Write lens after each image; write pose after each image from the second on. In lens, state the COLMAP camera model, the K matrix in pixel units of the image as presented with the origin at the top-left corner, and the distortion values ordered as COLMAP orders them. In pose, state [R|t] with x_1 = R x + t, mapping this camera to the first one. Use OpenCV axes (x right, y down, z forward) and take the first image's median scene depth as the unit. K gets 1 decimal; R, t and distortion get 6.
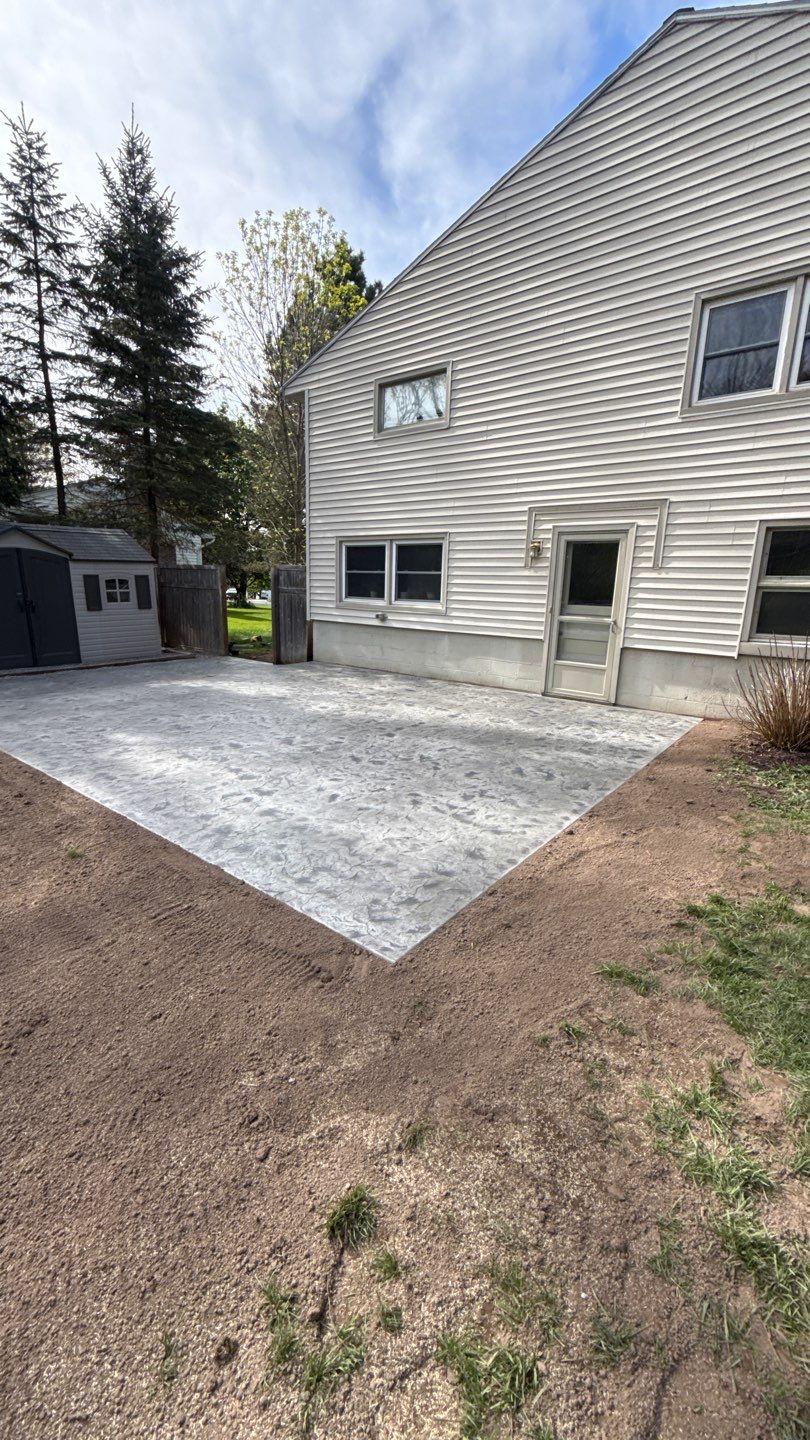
lens RADIAL K [[571.3, 0, 405.0], [0, 571.3, 720.0], [0, 0, 1]] dist [-0.000190, 0.000137]
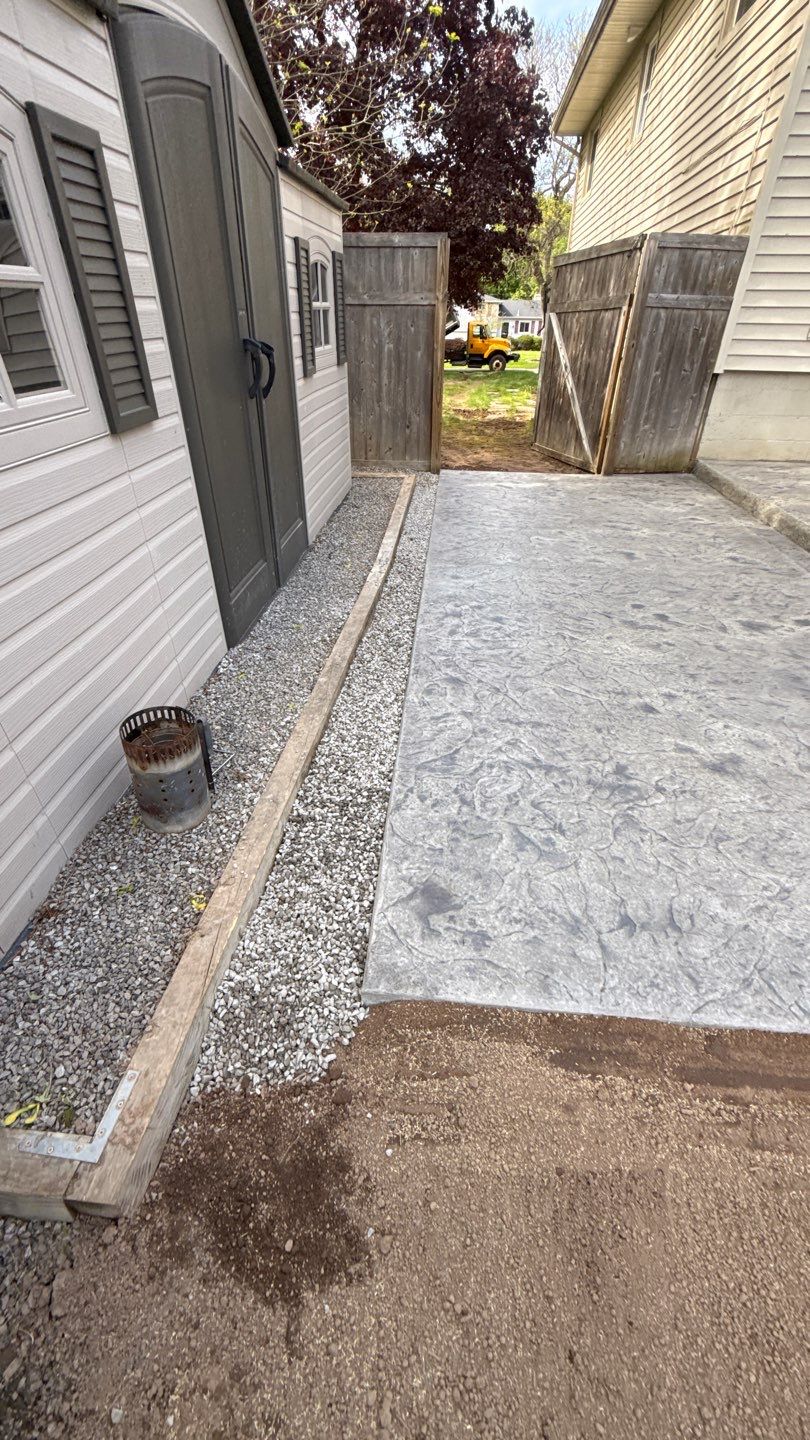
lens RADIAL K [[571.3, 0, 405.0], [0, 571.3, 720.0], [0, 0, 1]] dist [-0.000190, 0.000137]
pose [[0.832910, -0.324947, 0.447963, -0.881447], [0.136369, 0.905014, 0.402932, -0.169053], [-0.536344, -0.274518, 0.798107, 0.811250]]
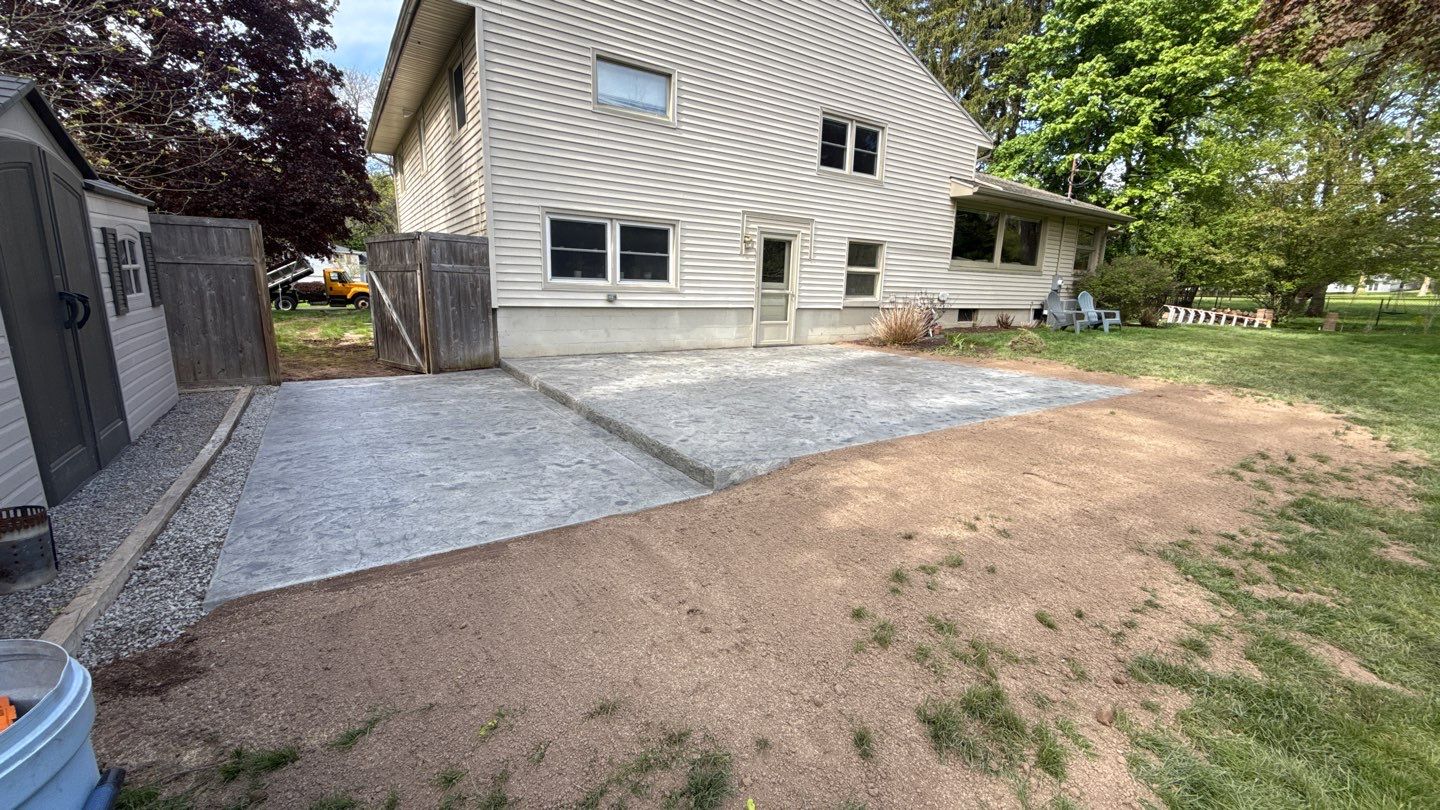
lens RADIAL K [[571.3, 0, 722.7], [0, 571.3, 402.6], [0, 0, 1]] dist [-0.000190, 0.000137]
pose [[0.300471, -0.208973, 0.930617, -1.008769], [0.200714, 0.967708, 0.152497, -0.129449], [-0.932433, 0.140966, 0.332712, 0.576413]]
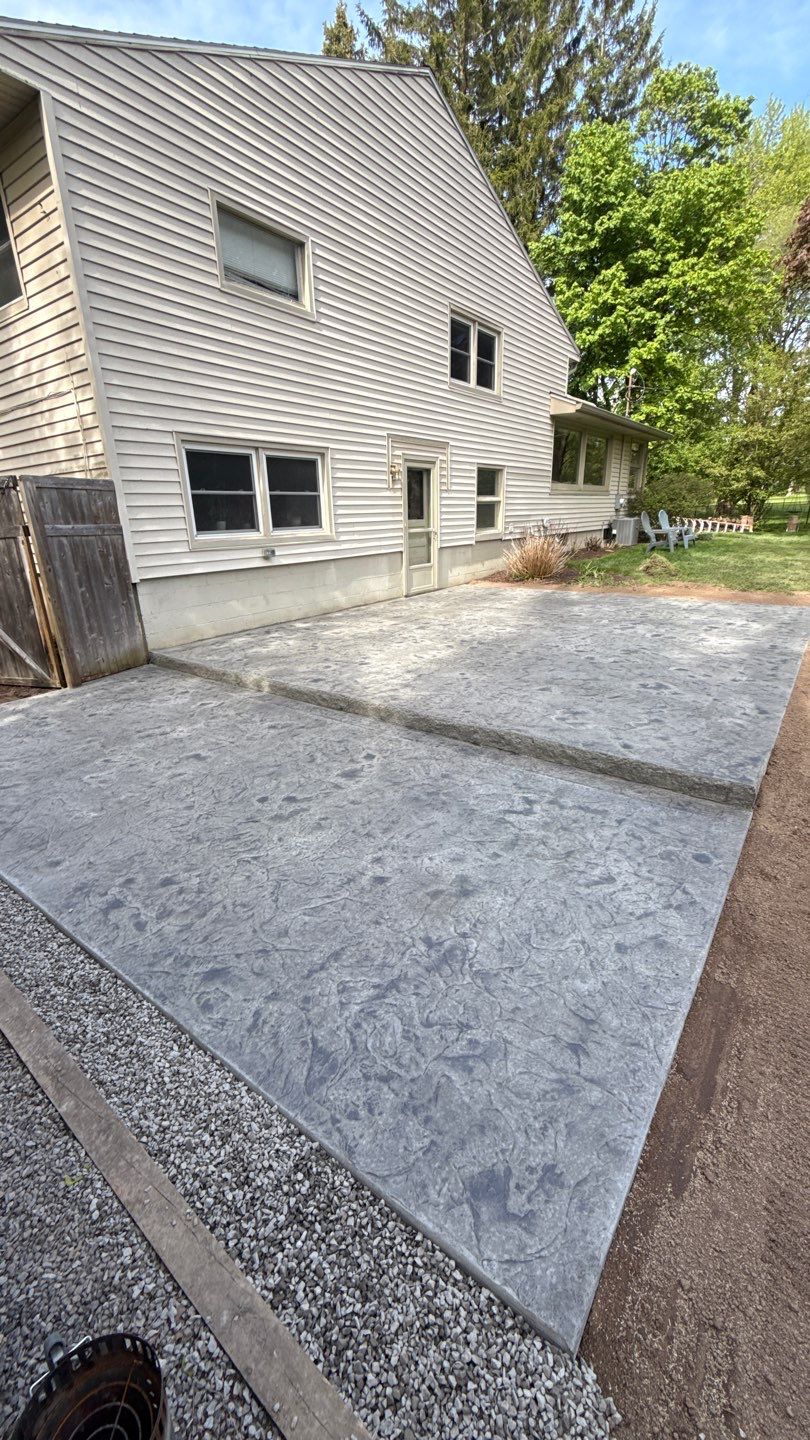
lens RADIAL K [[571.3, 0, 405.0], [0, 571.3, 720.0], [0, 0, 1]] dist [-0.000190, 0.000137]
pose [[-0.038382, -0.364841, 0.930278, -0.914080], [0.254324, 0.896741, 0.362182, -0.231054], [-0.966357, 0.250493, 0.058369, 0.912968]]
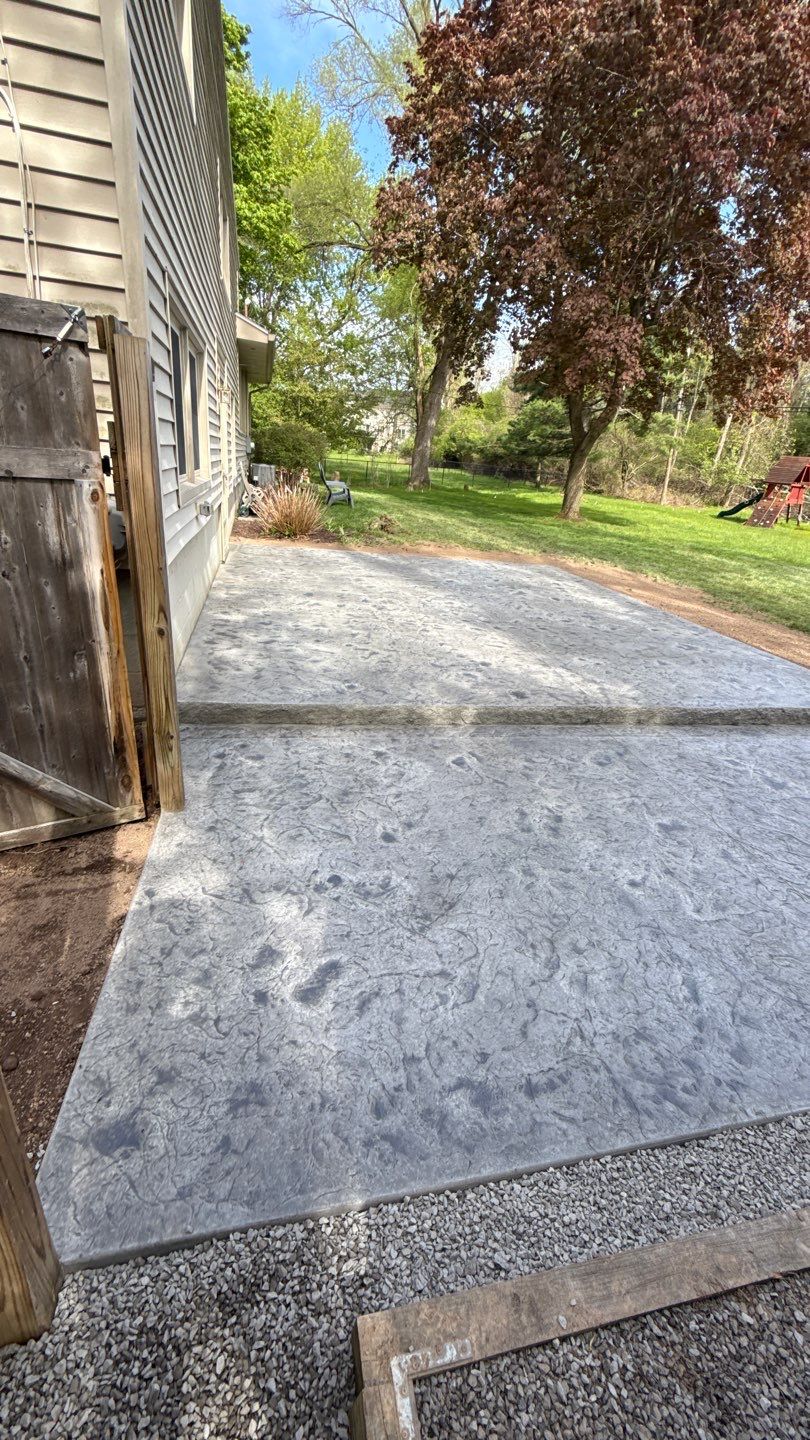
lens RADIAL K [[571.3, 0, 405.0], [0, 571.3, 720.0], [0, 0, 1]] dist [-0.000190, 0.000137]
pose [[-0.773612, -0.346631, 0.530444, -0.534364], [0.031116, 0.815322, 0.578172, -0.337741], [-0.632895, 0.463786, -0.619957, 1.387787]]
